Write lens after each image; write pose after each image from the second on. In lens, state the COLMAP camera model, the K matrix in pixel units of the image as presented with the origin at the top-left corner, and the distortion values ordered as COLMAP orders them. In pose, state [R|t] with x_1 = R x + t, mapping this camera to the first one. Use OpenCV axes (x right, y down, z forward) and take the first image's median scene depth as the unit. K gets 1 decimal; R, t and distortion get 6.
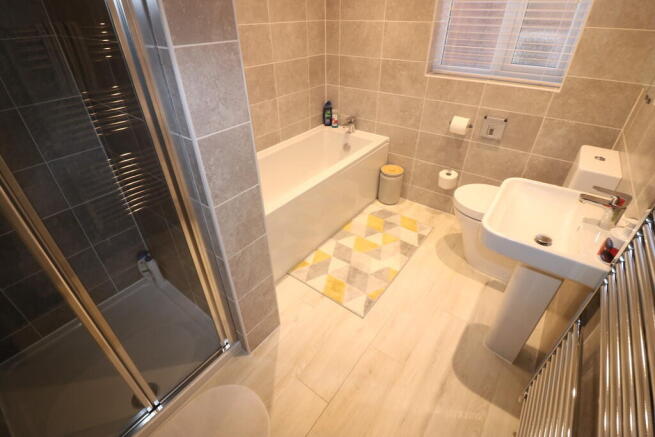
lens RADIAL K [[302.6, 0, 324.4], [0, 302.6, 218.2], [0, 0, 1]] dist [-0.017104, -0.003744]
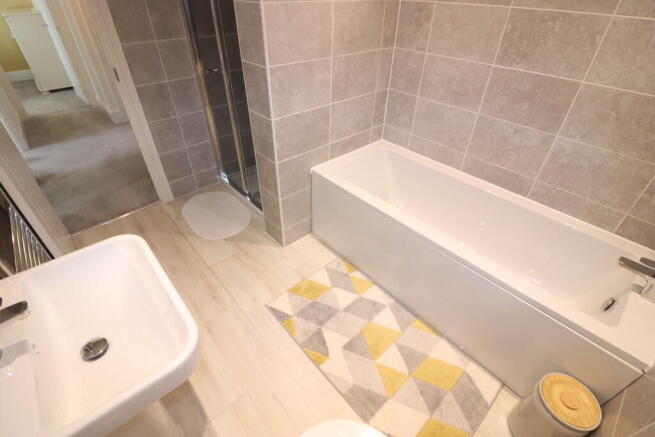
lens RADIAL K [[302.6, 0, 325.8], [0, 302.6, 213.4], [0, 0, 1]] dist [-0.017104, -0.003744]
pose [[-0.195577, 0.597837, -0.777393, 0.557417], [-0.567184, 0.577721, 0.586976, -0.439558], [0.800032, 0.555724, 0.226095, 0.633303]]
